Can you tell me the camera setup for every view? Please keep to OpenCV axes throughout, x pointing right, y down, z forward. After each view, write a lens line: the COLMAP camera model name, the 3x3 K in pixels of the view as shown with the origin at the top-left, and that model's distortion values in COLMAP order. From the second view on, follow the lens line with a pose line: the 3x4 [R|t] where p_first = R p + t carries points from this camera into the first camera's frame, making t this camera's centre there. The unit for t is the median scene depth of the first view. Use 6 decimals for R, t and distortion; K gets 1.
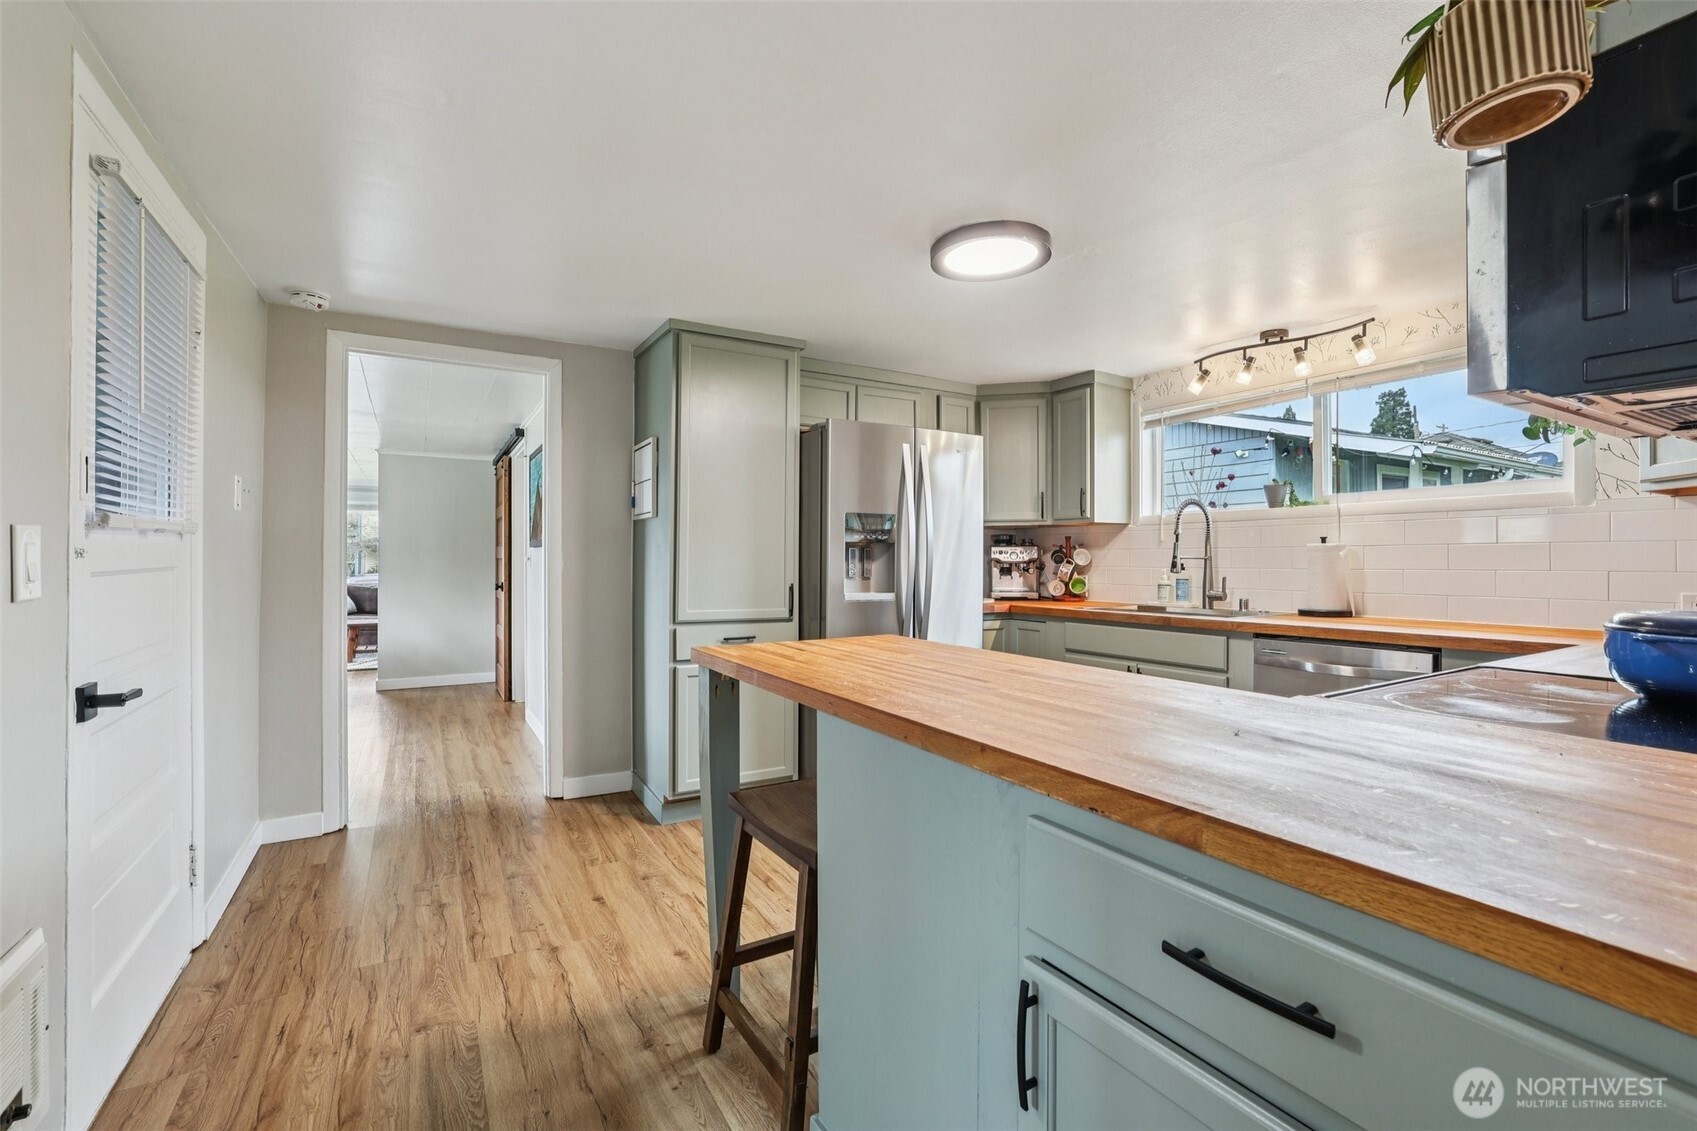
lens RADIAL K [[735.9, 0, 848.5], [0, 735.9, 565.5], [0, 0, 1]] dist [-0.000882, -0.000024]
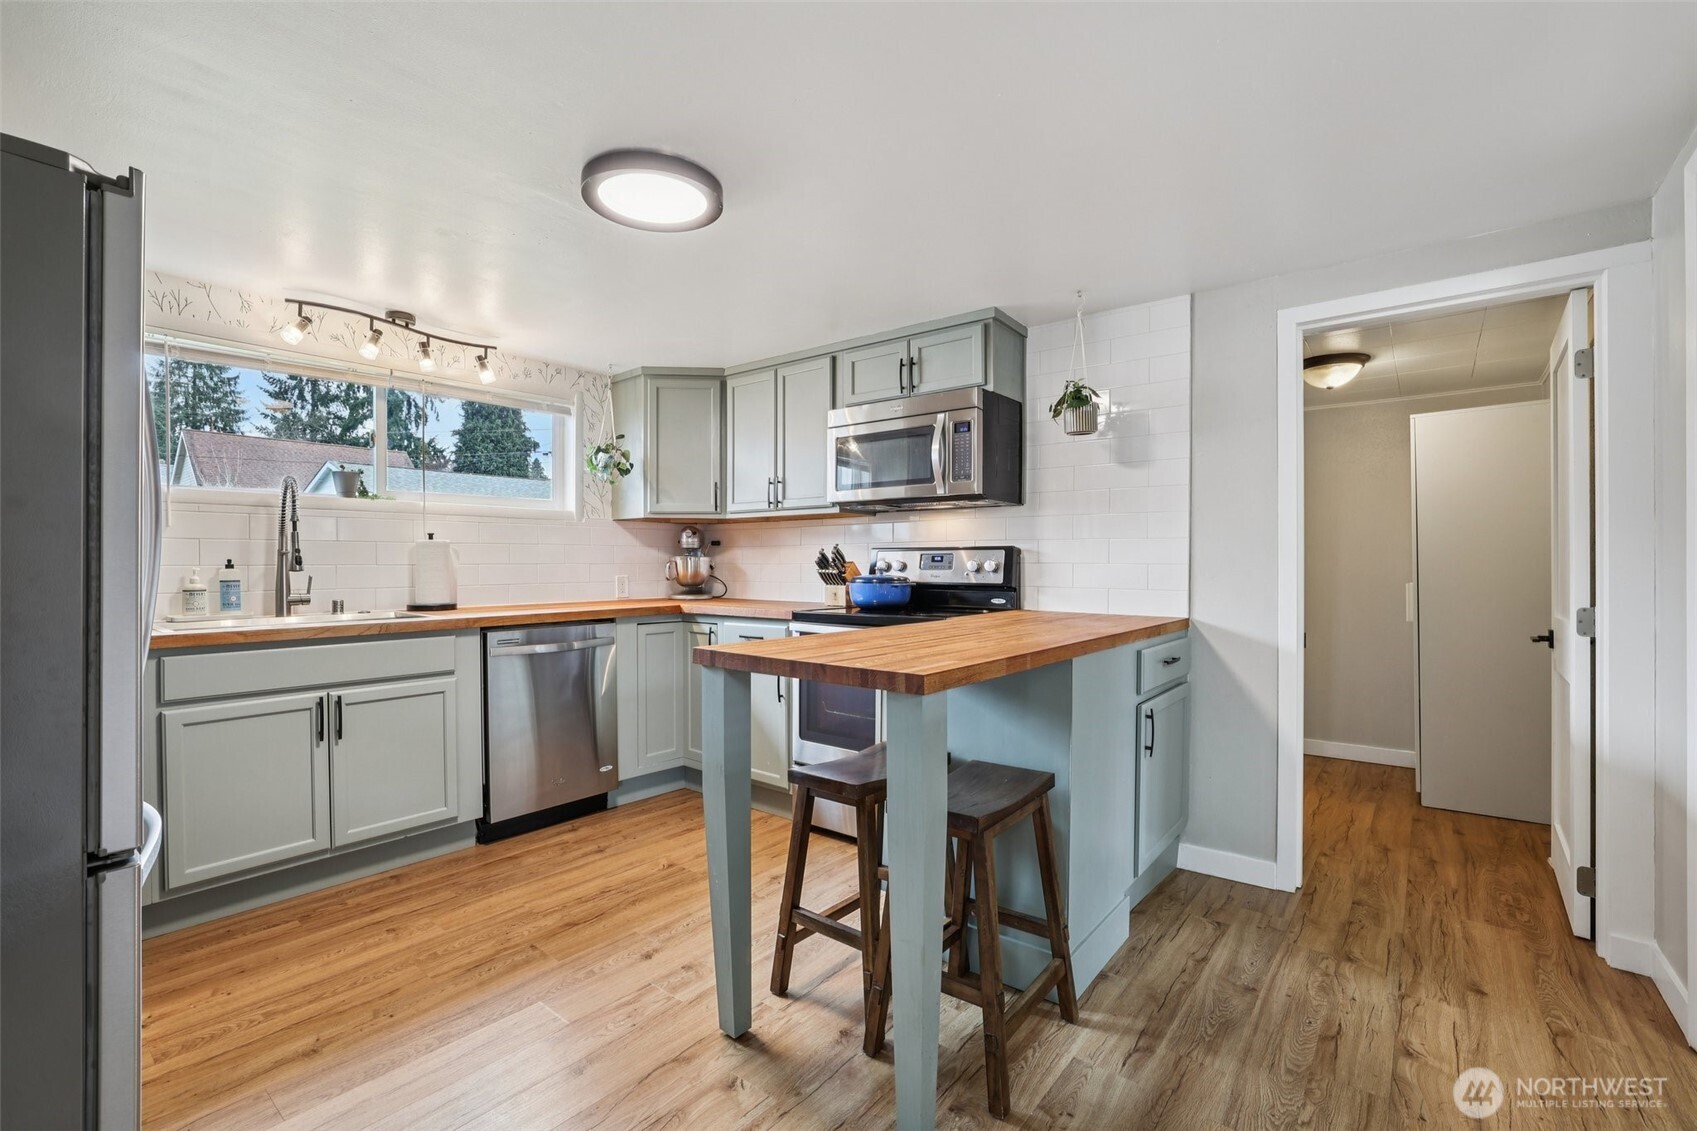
lens RADIAL K [[732.6, 0, 832.7], [0, 732.6, 589.2], [0, 0, 1]] dist [-0.057248, 0.022818]
pose [[-0.339849, -0.031135, 0.939965, -0.495305], [0.007406, 0.999332, 0.035779, 0.006662], [-0.940451, 0.019121, -0.339391, 0.813556]]
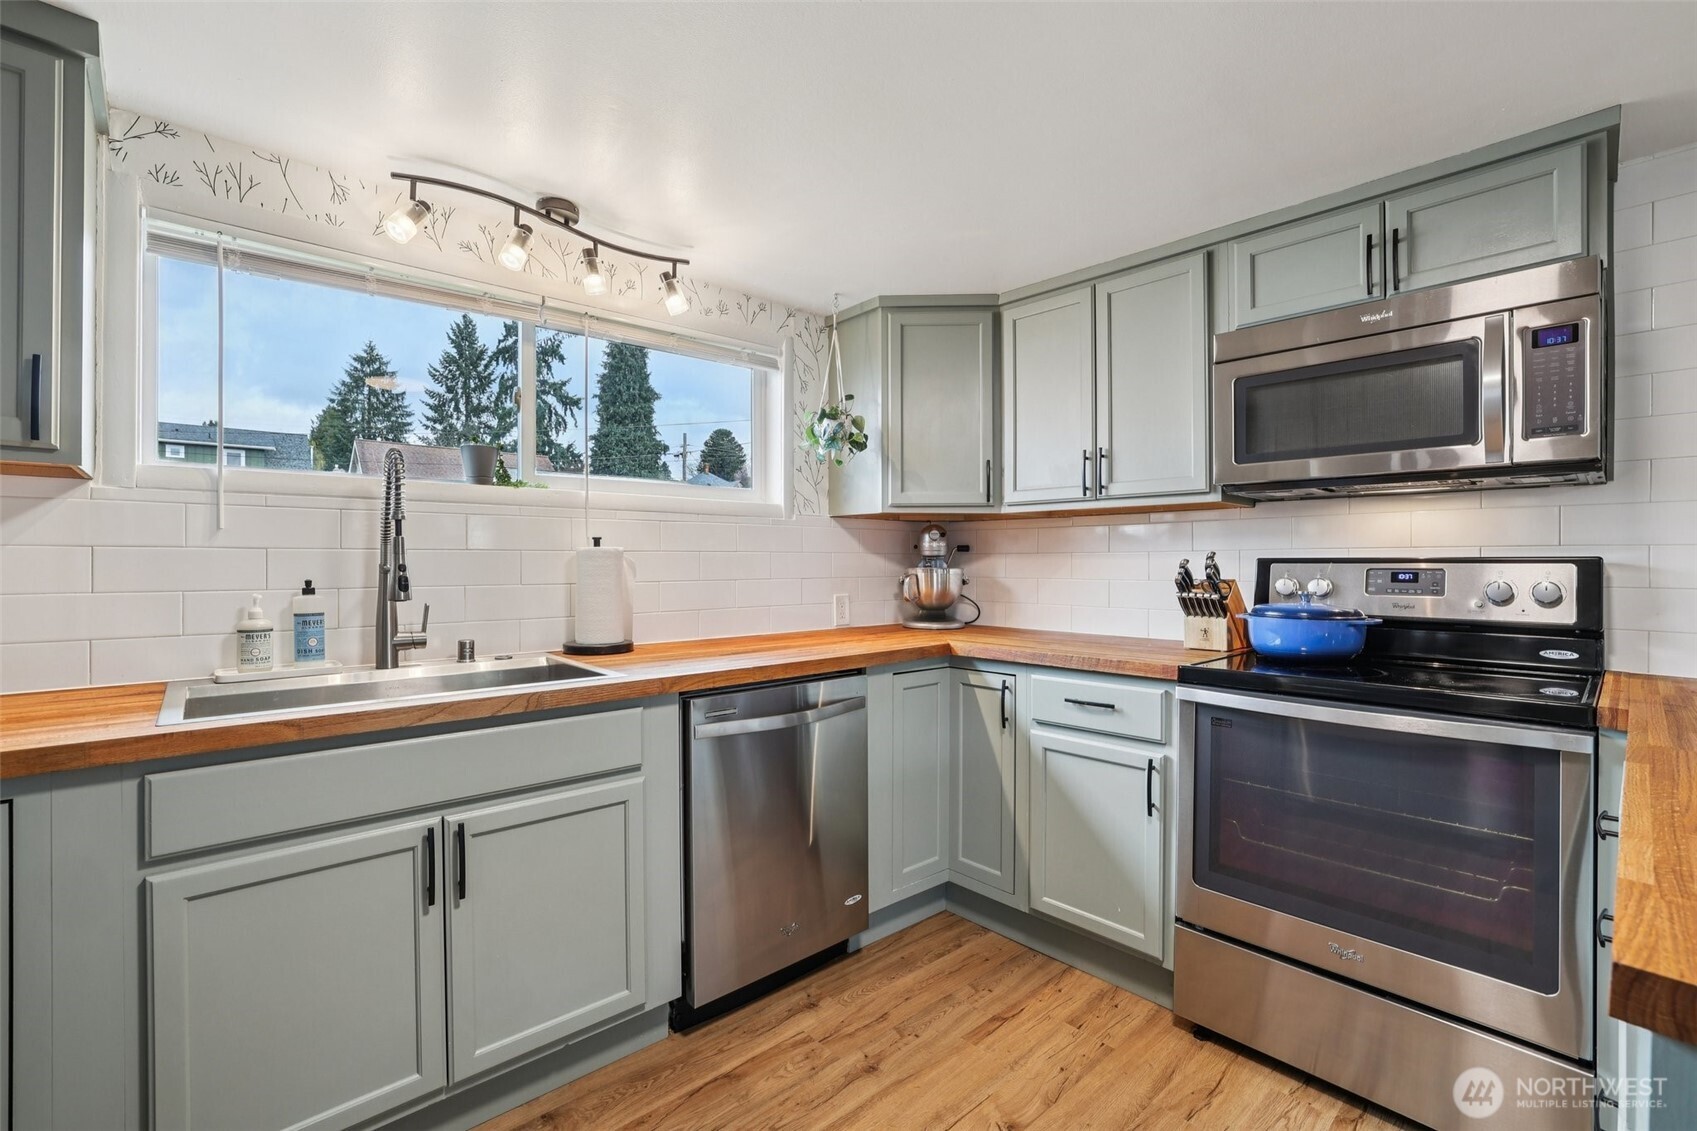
lens RADIAL K [[732.6, 0, 832.7], [0, 732.6, 589.2], [0, 0, 1]] dist [-0.057248, 0.022818]
pose [[-0.185965, -0.033890, 0.981972, -0.073652], [0.007191, 0.999331, 0.035851, -0.013311], [-0.982530, 0.013728, -0.185597, 0.907381]]
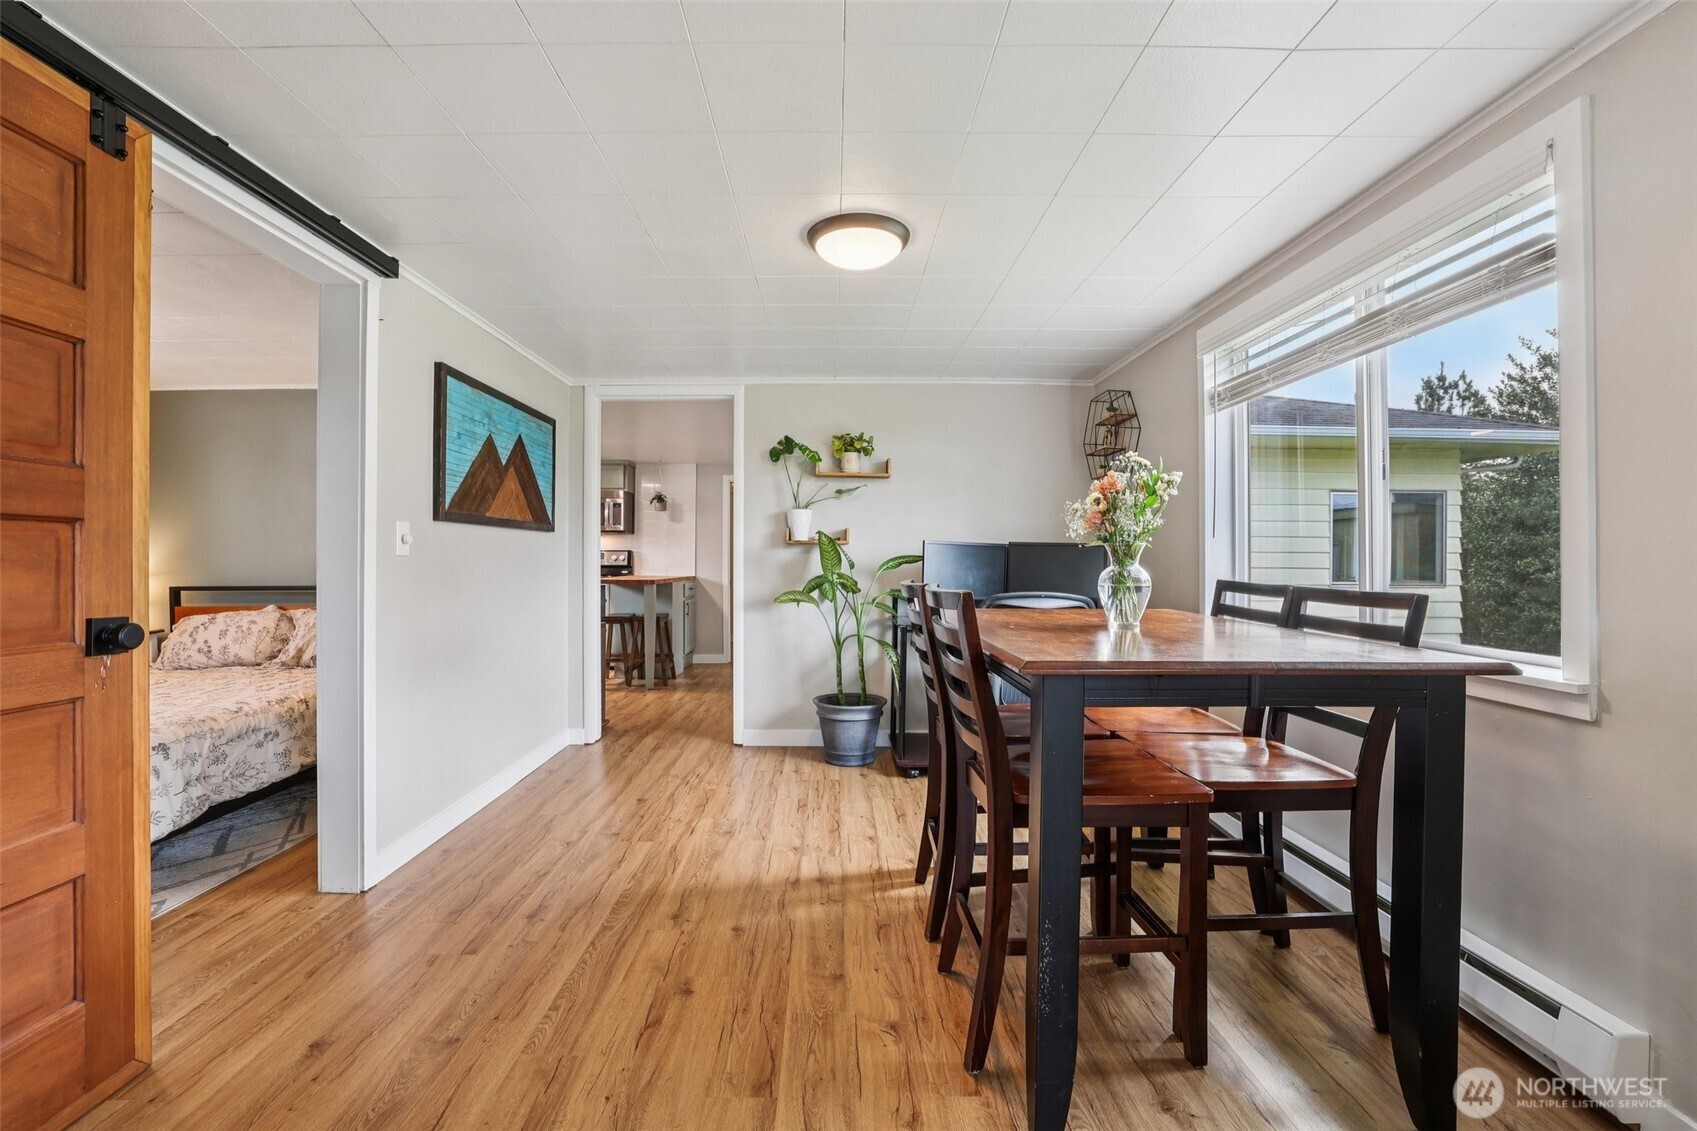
lens RADIAL K [[732.6, 0, 832.7], [0, 732.6, 589.2], [0, 0, 1]] dist [-0.057248, 0.022818]
pose [[-0.851851, -0.022879, 0.523284, -1.528714], [-0.000753, 0.999098, 0.042457, 0.012060], [-0.523783, 0.035774, -0.851100, 1.993619]]
